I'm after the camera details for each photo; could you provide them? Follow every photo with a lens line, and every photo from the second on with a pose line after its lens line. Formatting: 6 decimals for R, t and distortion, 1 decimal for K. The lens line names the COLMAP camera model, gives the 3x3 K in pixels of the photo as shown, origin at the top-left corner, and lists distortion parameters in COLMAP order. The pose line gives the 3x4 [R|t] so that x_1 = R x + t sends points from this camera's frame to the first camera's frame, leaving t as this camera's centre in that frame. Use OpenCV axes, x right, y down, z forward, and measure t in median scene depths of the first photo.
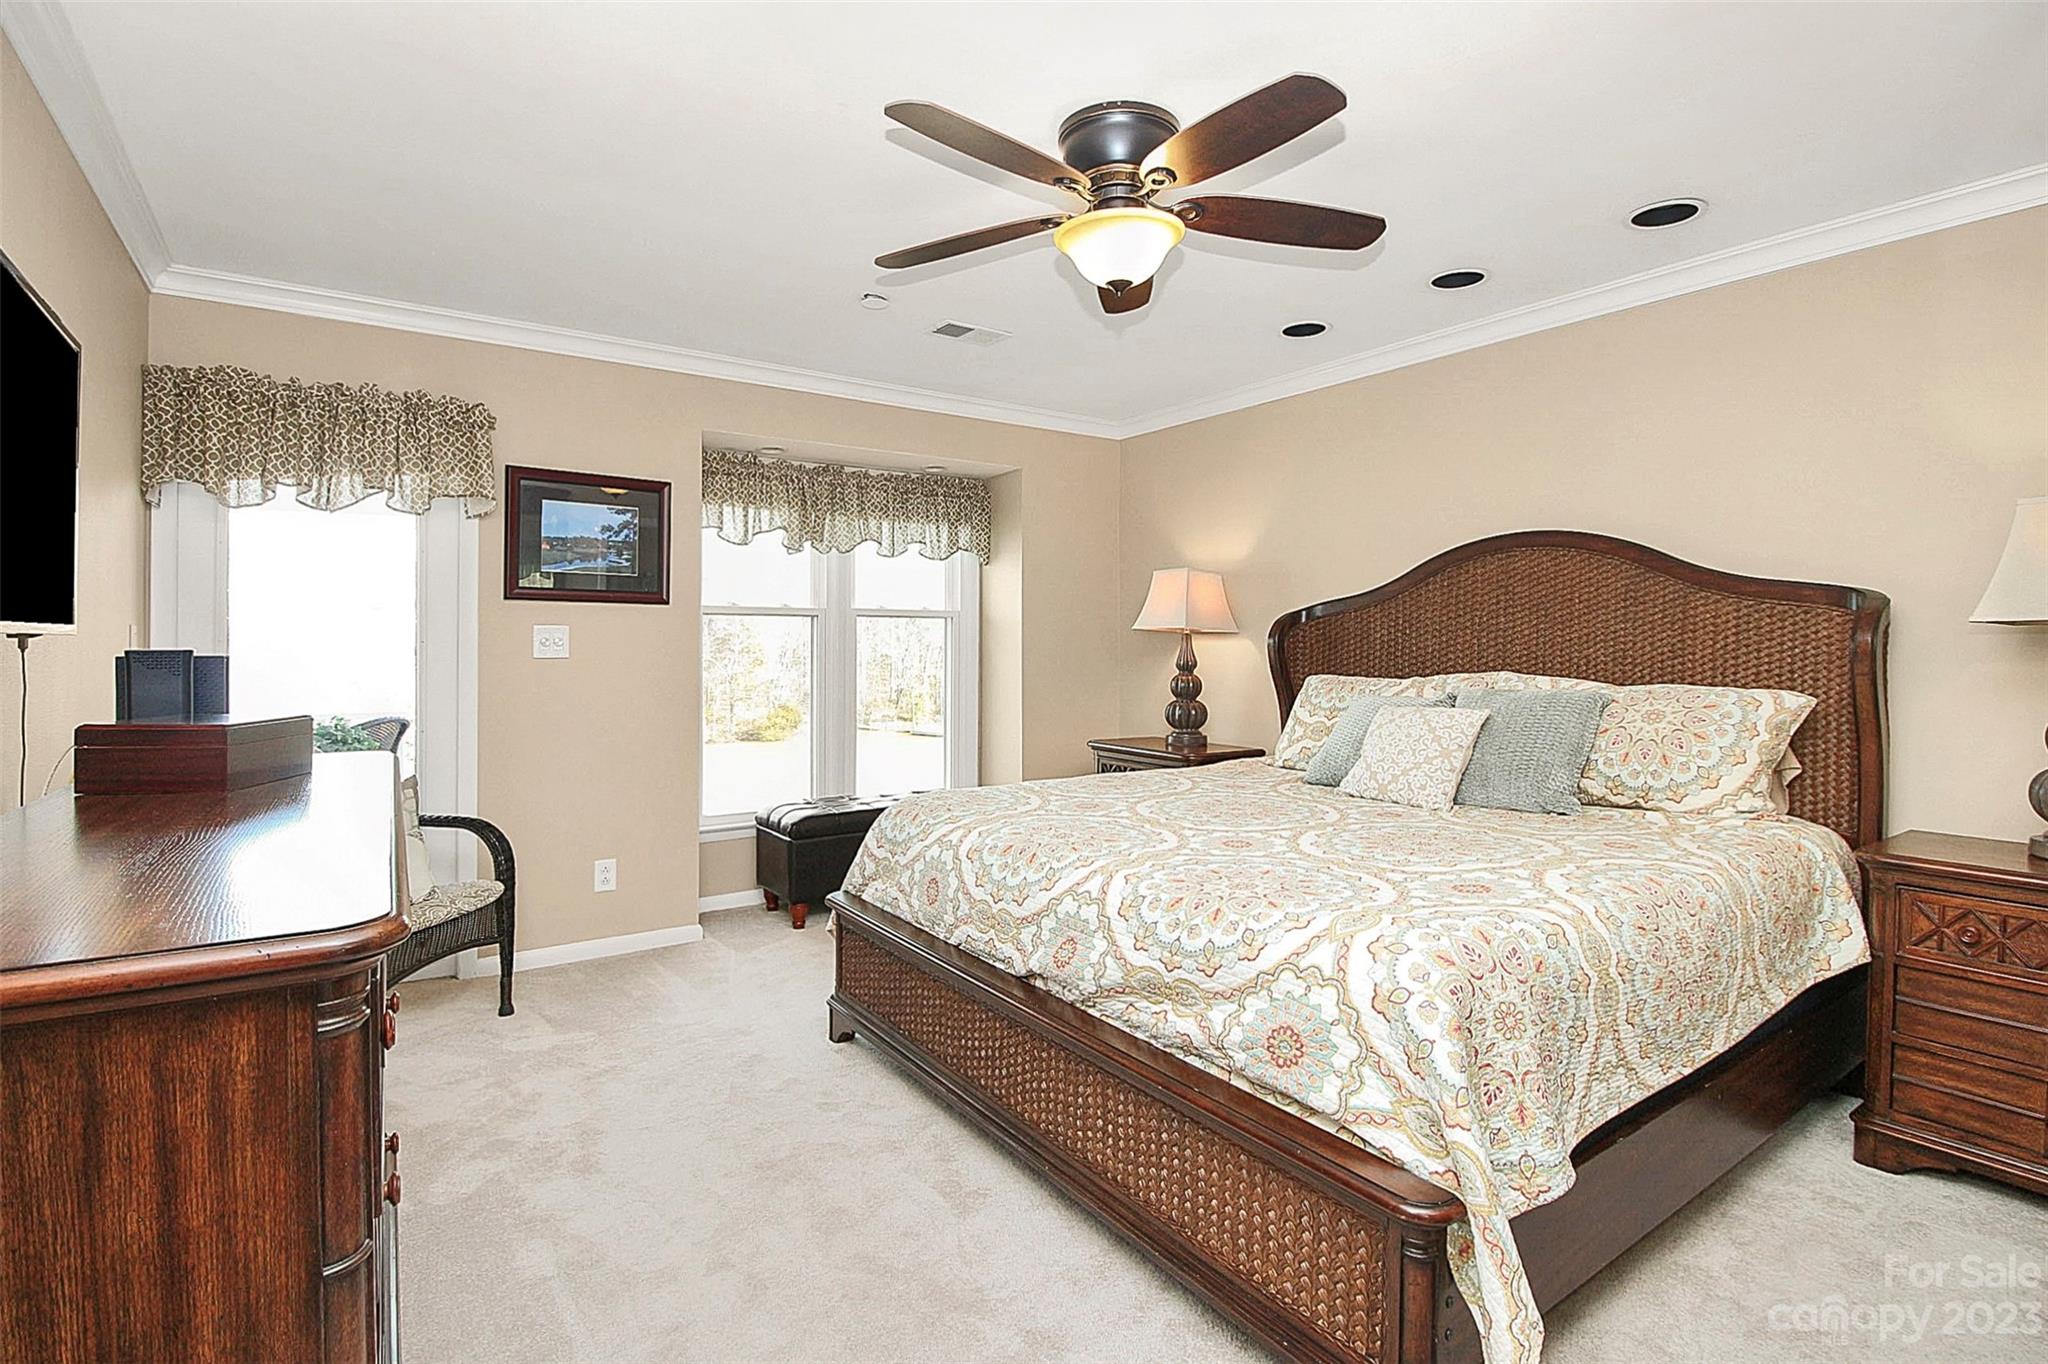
lens RADIAL K [[973.6, 0, 1030.8], [0, 973.6, 625.0], [0, 0, 1]] dist [-0.005072, -0.001737]
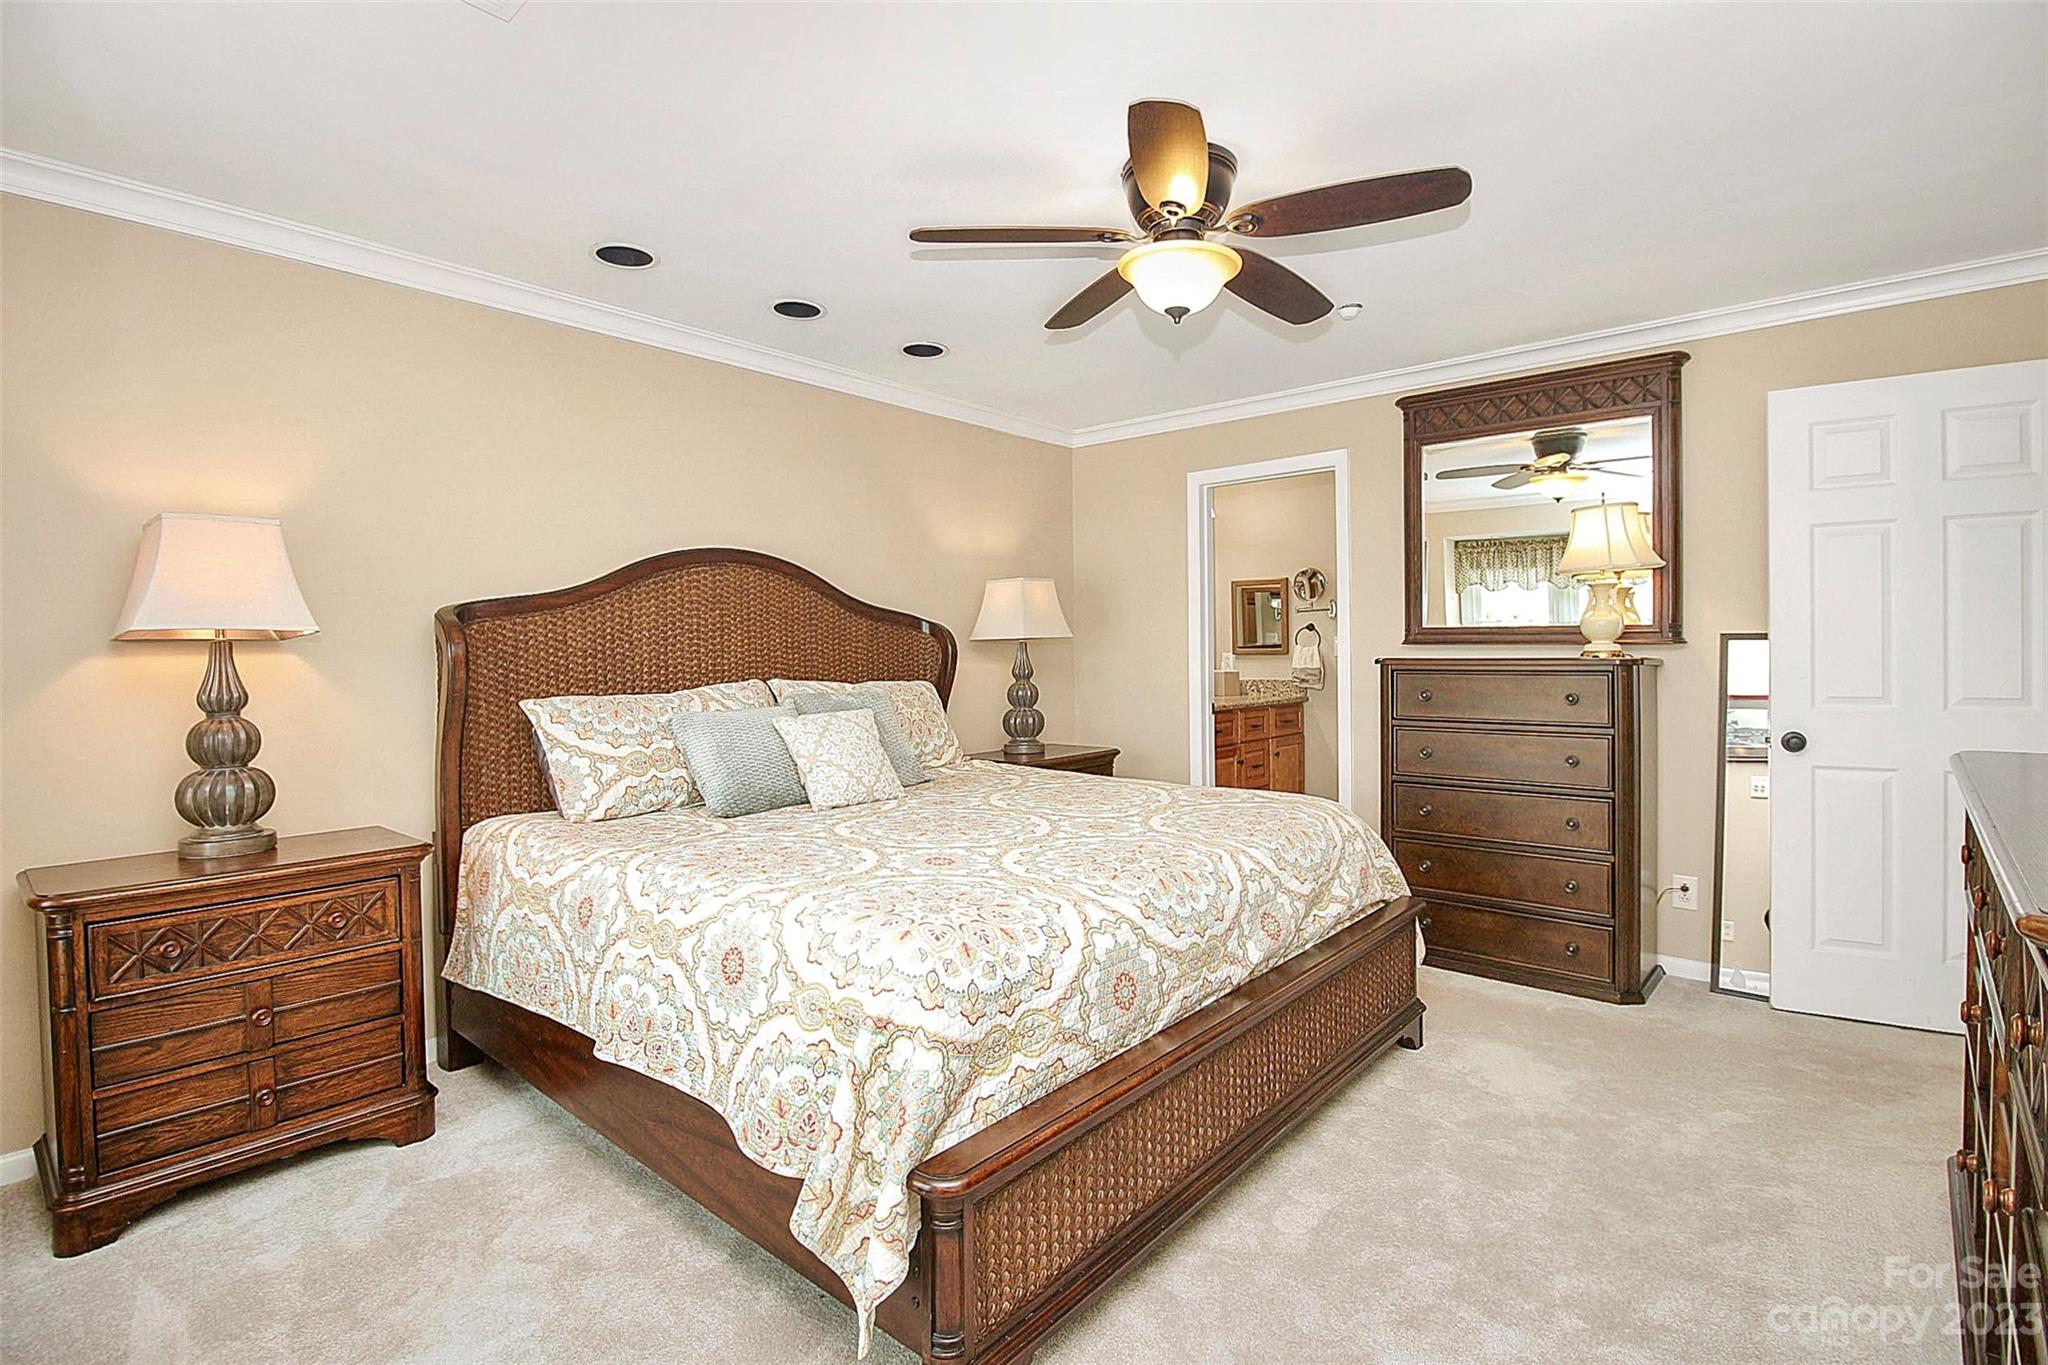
lens RADIAL K [[973.6, 0, 1030.8], [0, 973.6, 625.5], [0, 0, 1]] dist [-0.005072, -0.001737]
pose [[-0.248026, 0.024349, 0.968447, -0.790283], [-0.006237, 0.999623, -0.026730, 0.019781], [-0.968733, -0.012670, -0.247781, 1.243980]]
